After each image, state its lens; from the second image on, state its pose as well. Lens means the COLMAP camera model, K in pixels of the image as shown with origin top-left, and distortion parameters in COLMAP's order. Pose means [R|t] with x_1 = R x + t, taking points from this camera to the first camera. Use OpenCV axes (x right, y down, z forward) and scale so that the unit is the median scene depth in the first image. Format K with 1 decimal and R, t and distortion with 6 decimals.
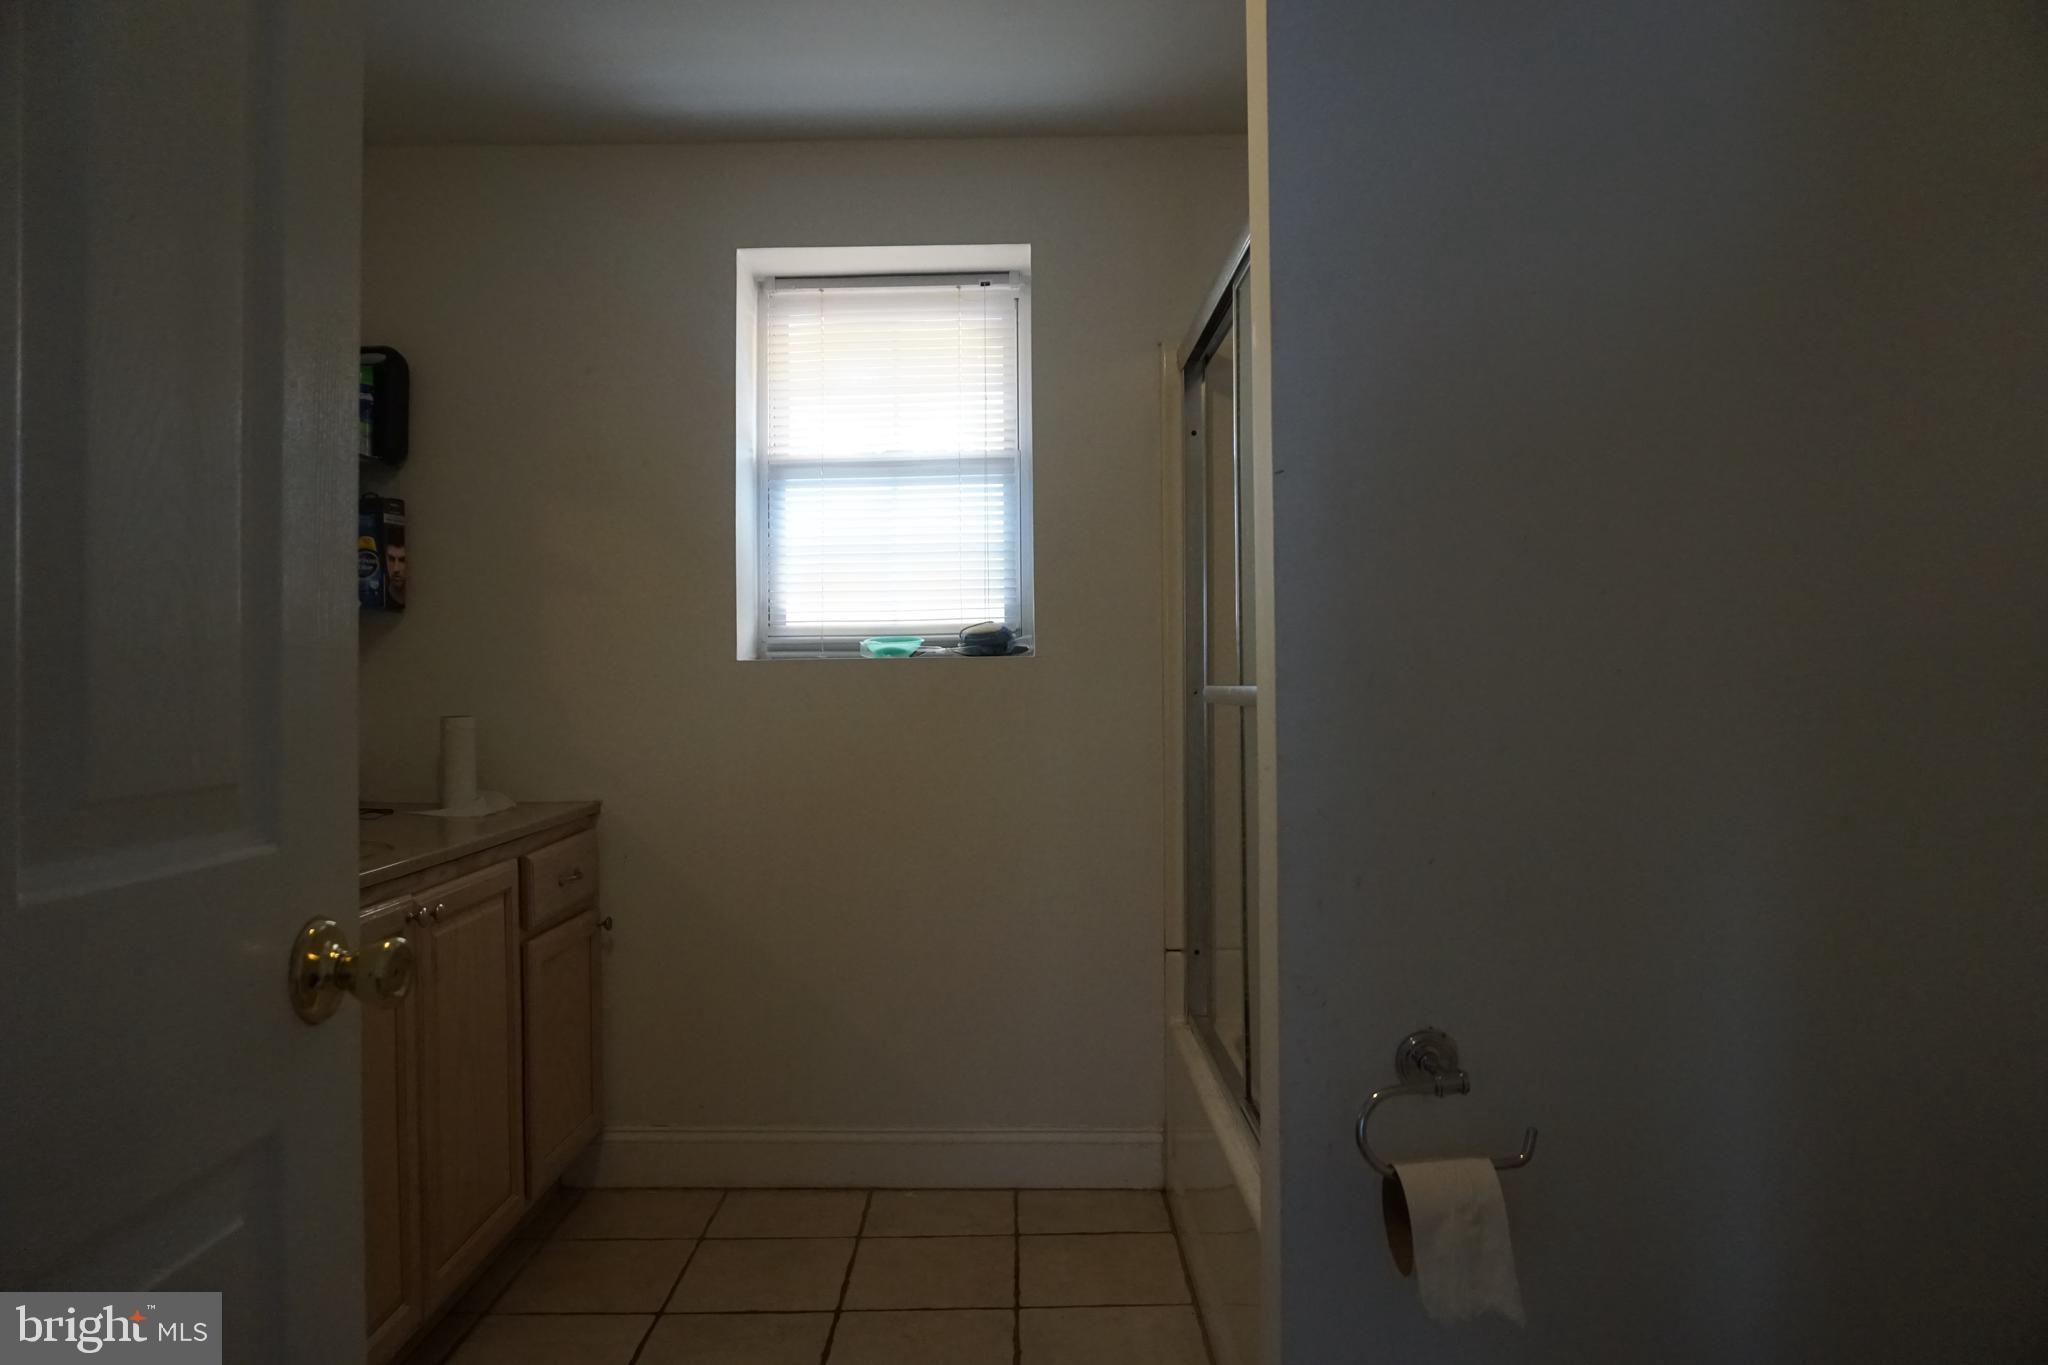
lens RADIAL K [[1359.7, 0, 1021.4], [0, 1359.7, 687.7], [0, 0, 1]] dist [-0.053689, 0.036676]
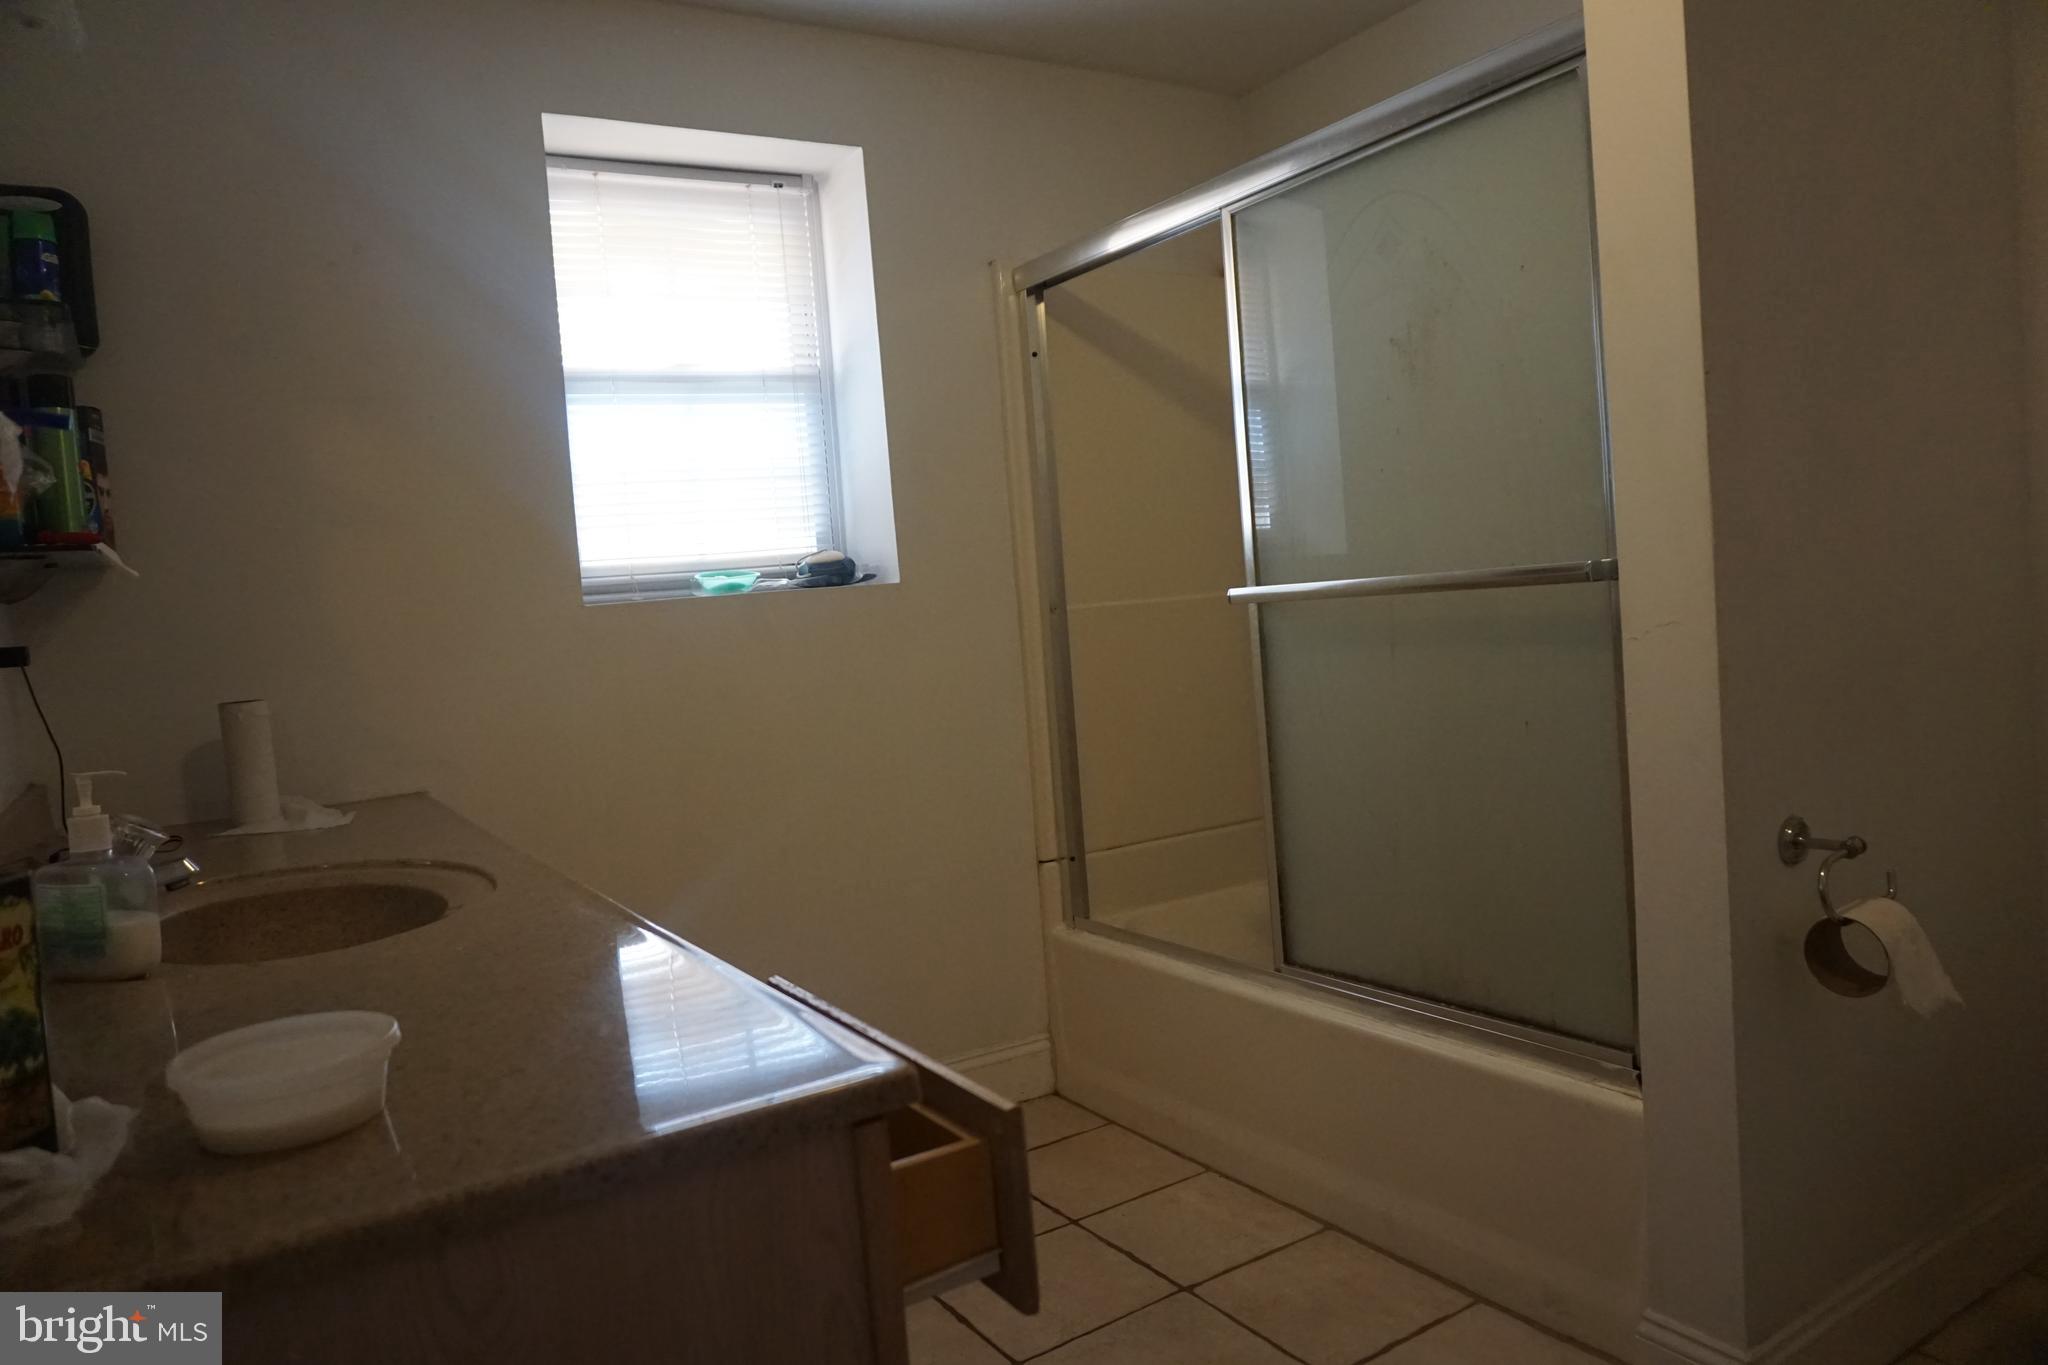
lens RADIAL K [[1359.7, 0, 1021.4], [0, 1359.7, 687.7], [0, 0, 1]] dist [-0.053689, 0.036676]
pose [[0.847856, -0.091989, 0.522186, -0.407983], [0.073513, 0.995718, 0.056046, 0.003606], [-0.525106, -0.009131, 0.850988, 0.129748]]
